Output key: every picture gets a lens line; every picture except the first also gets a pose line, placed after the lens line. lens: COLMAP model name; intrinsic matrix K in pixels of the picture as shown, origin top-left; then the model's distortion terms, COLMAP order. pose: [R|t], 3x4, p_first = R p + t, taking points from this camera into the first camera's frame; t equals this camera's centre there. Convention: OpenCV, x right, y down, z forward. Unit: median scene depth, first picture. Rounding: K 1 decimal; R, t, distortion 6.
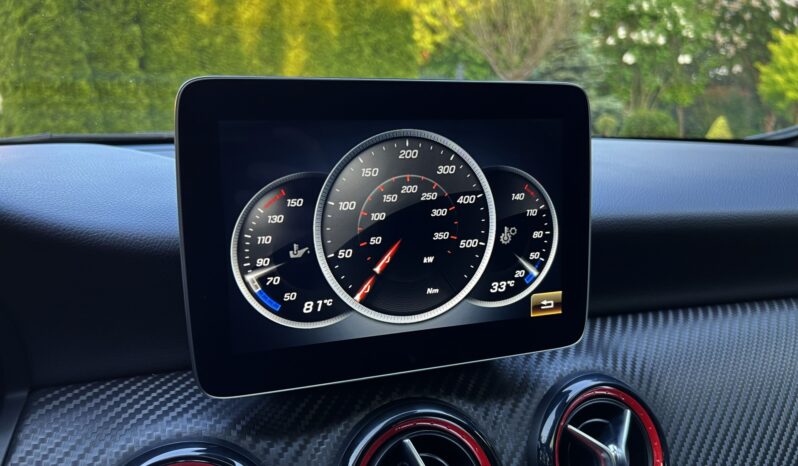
lens RADIAL K [[608.8, 0, 396.6], [0, 608.8, 235.5], [0, 0, 1]] dist [0.049872, -0.053692]
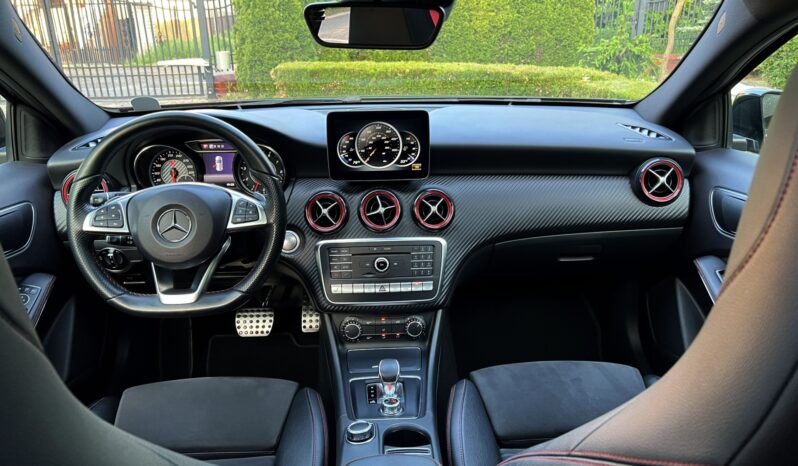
lens RADIAL K [[608.8, 0, 406.9], [0, 608.8, 229.0], [0, 0, 1]] dist [0.049872, -0.053692]
pose [[0.957843, 0.092458, -0.272006, 1.259108], [-0.050239, 0.986115, 0.158281, -0.106755], [0.282864, -0.137944, 0.949189, -2.697087]]
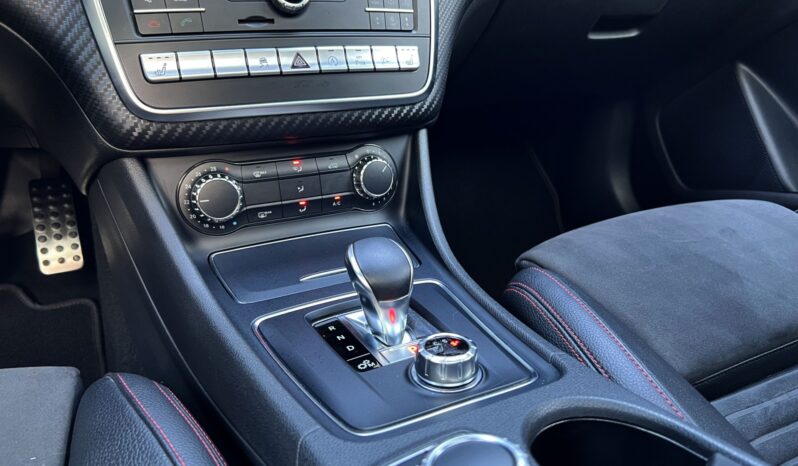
lens RADIAL K [[608.8, 0, 397.5], [0, 608.8, 248.8], [0, 0, 1]] dist [0.049872, -0.053692]
pose [[0.991446, -0.025910, 0.127922, 0.140212], [-0.004930, 0.971966, 0.235071, 0.960550], [-0.130426, -0.233691, 0.963524, -0.606698]]
